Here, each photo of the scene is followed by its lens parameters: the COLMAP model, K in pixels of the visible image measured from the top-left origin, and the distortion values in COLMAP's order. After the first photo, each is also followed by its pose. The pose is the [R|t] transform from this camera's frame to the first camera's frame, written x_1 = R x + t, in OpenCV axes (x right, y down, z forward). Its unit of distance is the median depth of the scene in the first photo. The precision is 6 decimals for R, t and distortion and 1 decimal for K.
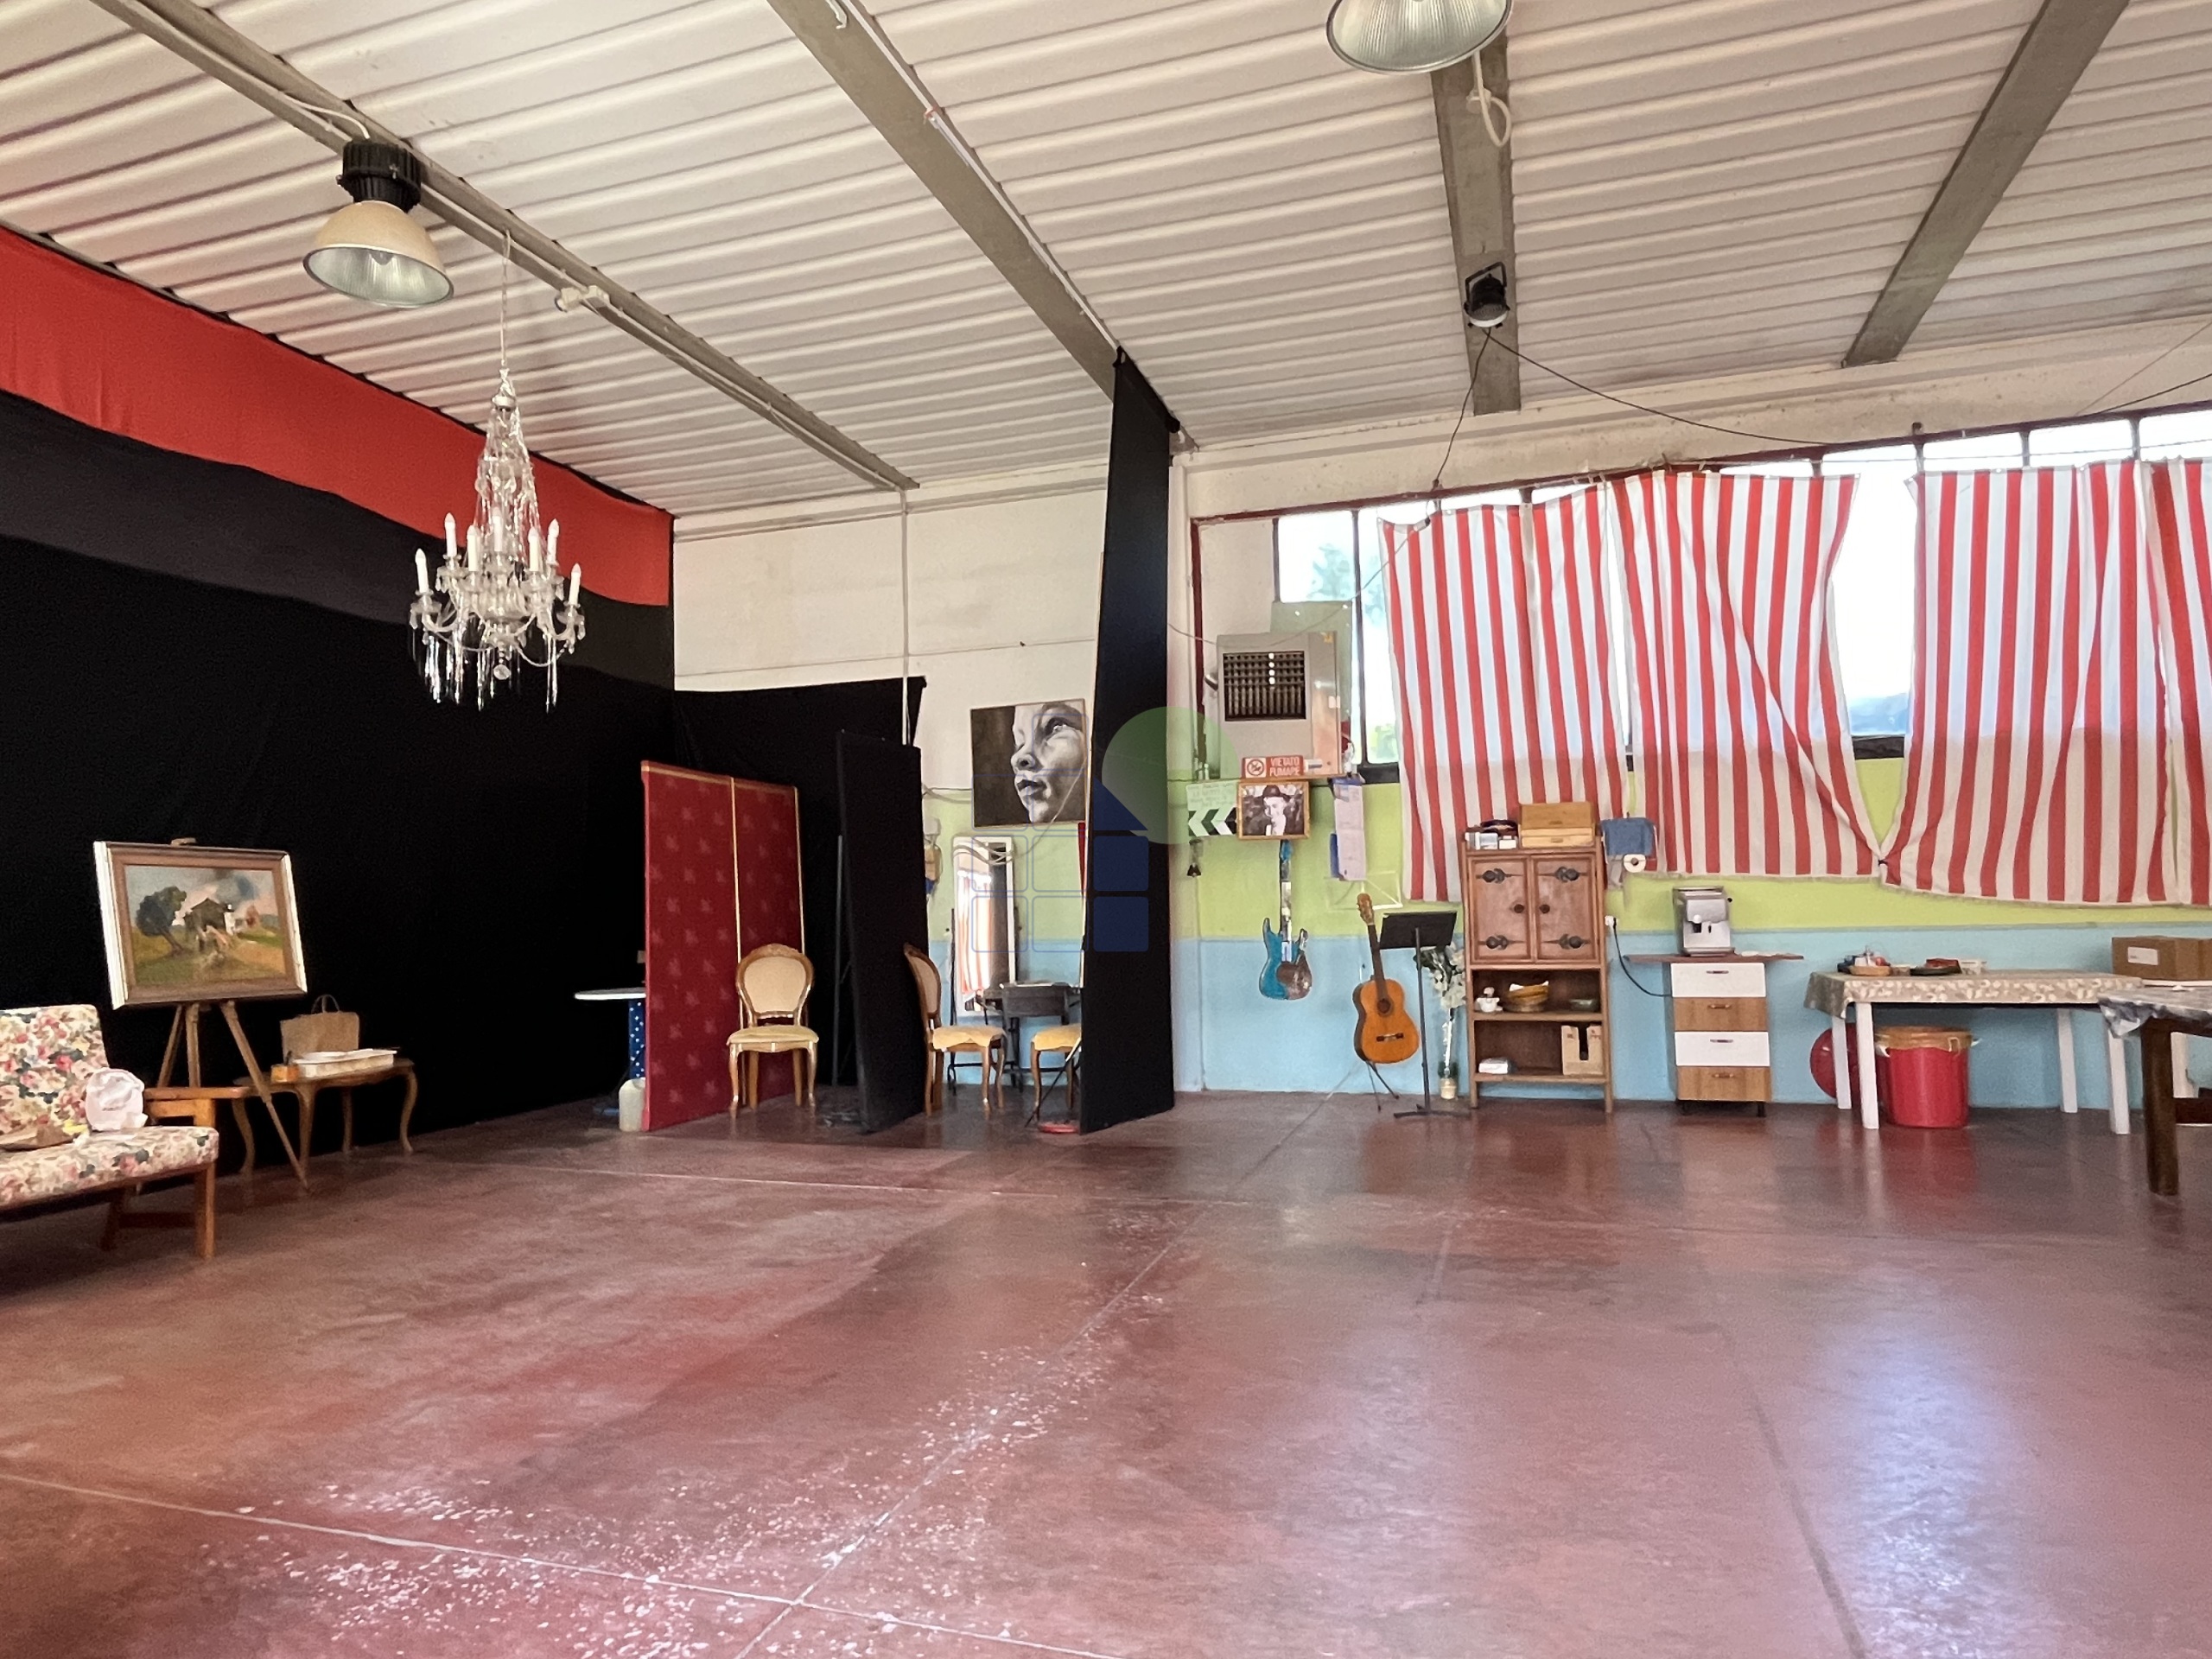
lens RADIAL K [[1319.3, 0, 1100.6], [0, 1319.3, 827.6], [0, 0, 1]] dist [-0.004033, -0.003504]
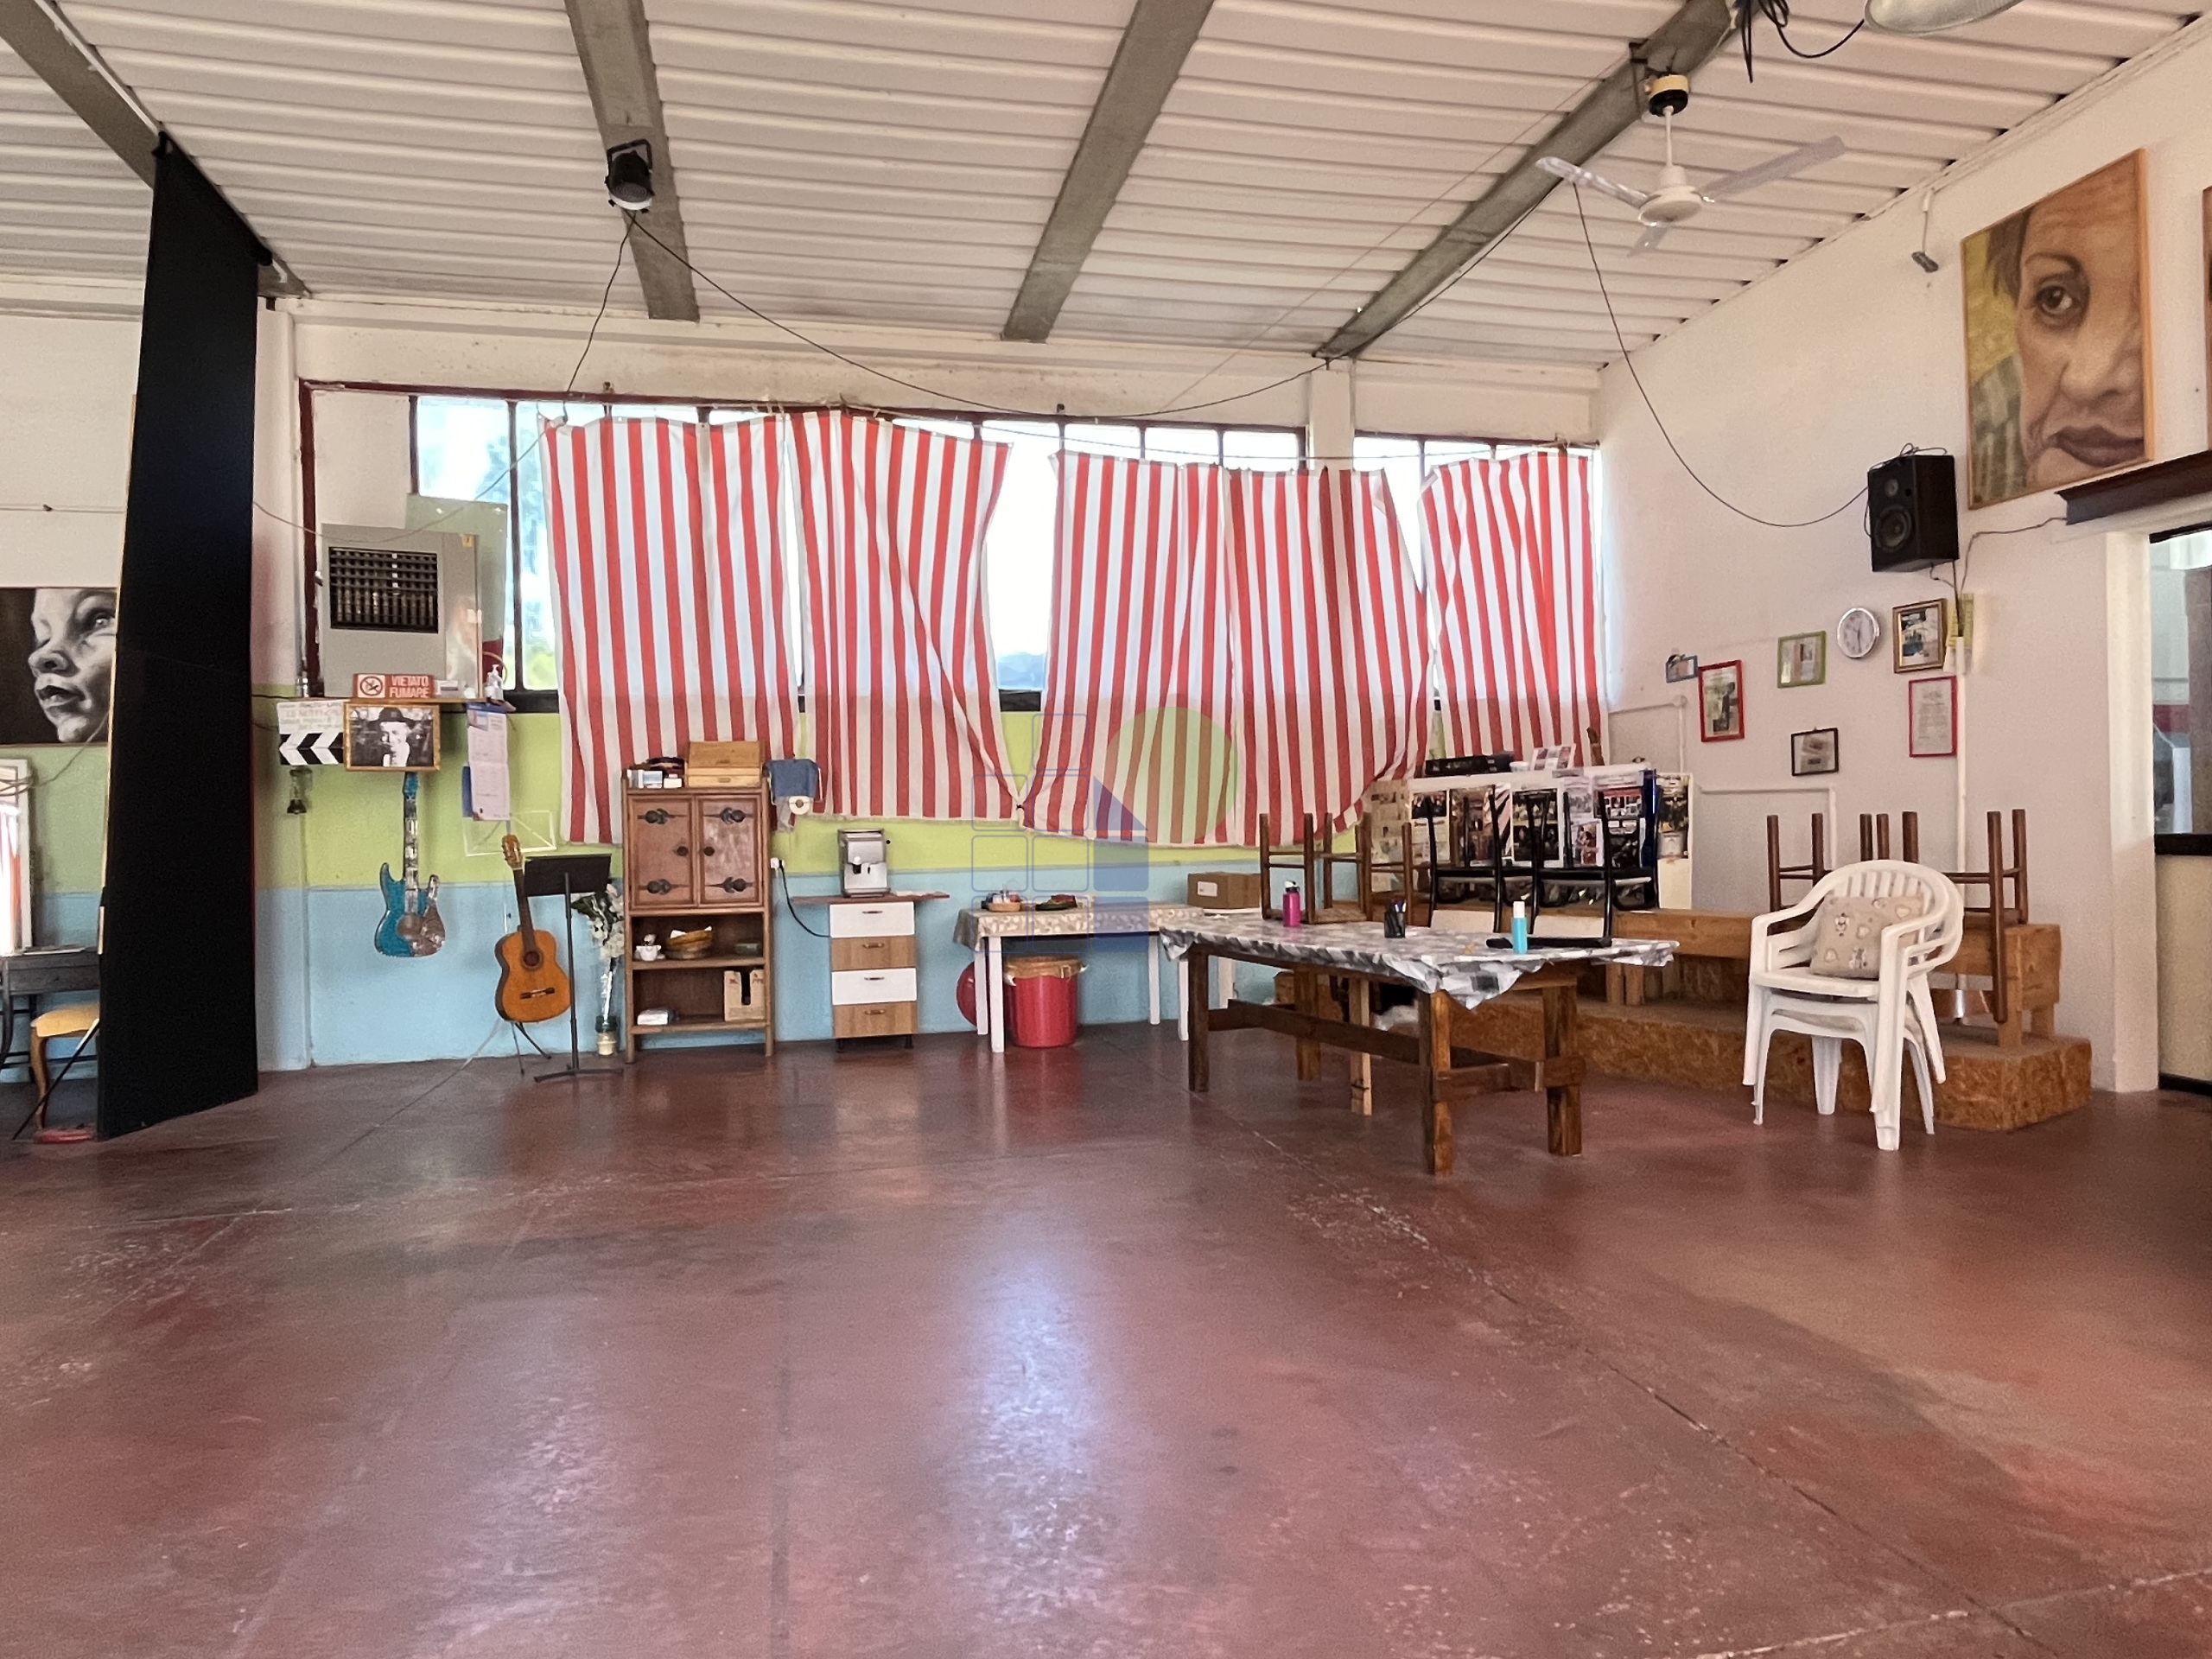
lens RADIAL K [[1304.3, 0, 1096.1], [0, 1304.3, 835.2], [0, 0, 1]] dist [-0.006178, -0.001077]
pose [[0.859181, 0.001994, 0.511667, 0.091795], [-0.027400, 0.998737, 0.042118, 0.002274], [-0.510937, -0.050207, 0.858151, 0.040595]]
